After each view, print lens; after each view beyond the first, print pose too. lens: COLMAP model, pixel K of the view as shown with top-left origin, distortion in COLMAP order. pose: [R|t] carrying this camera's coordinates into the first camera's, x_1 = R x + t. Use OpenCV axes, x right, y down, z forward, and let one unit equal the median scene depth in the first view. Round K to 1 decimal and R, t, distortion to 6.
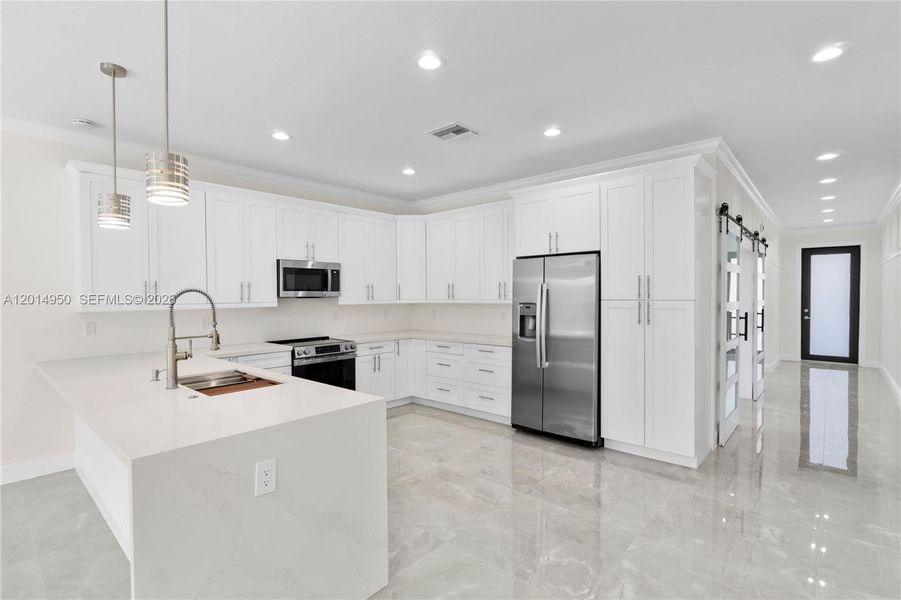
lens RADIAL K [[423.6, 0, 450.5], [0, 423.6, 300.0], [0, 0, 1]] dist [-0.001983, -0.000334]
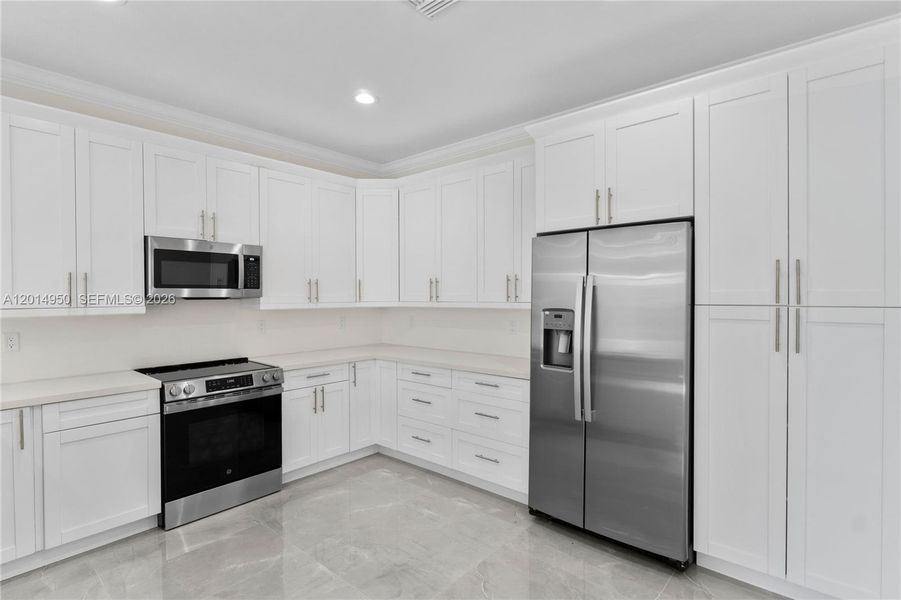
lens RADIAL K [[440.4, 0, 450.5], [0, 440.4, 300.0], [0, 0, 1]] dist [-0.004810, -0.000903]
pose [[0.999912, 0.002644, 0.013028, 0.021342], [-0.002638, 0.999996, -0.000509, -0.004571], [-0.013029, 0.000475, 0.999915, 0.356152]]
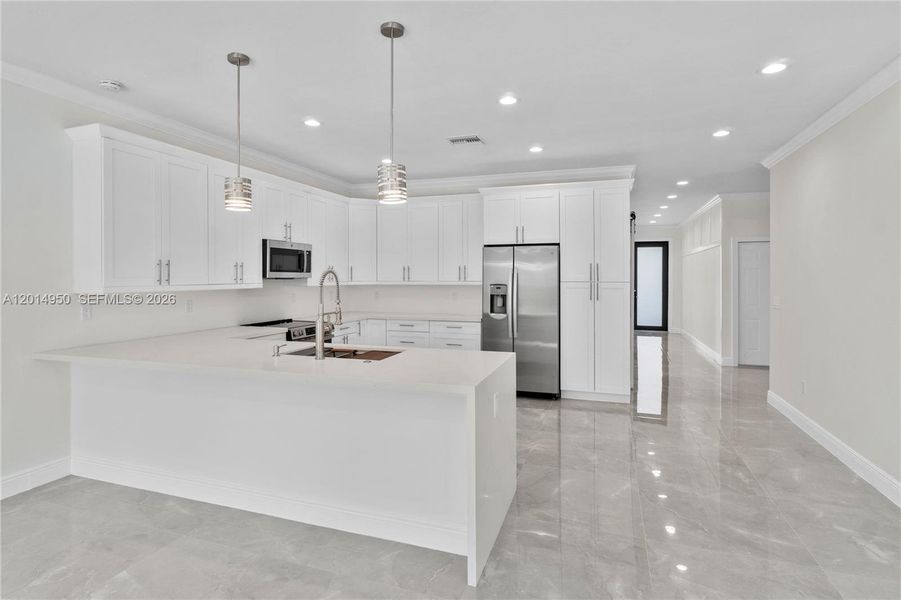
lens RADIAL K [[460.3, 0, 449.3], [0, 460.3, 275.0], [0, 0, 1]] dist [-0.002362, -0.000388]
pose [[0.923421, 0.008223, 0.383700, -0.410248], [-0.001375, 0.999835, -0.018118, 0.004675], [-0.383786, 0.016203, 0.923280, -0.130733]]
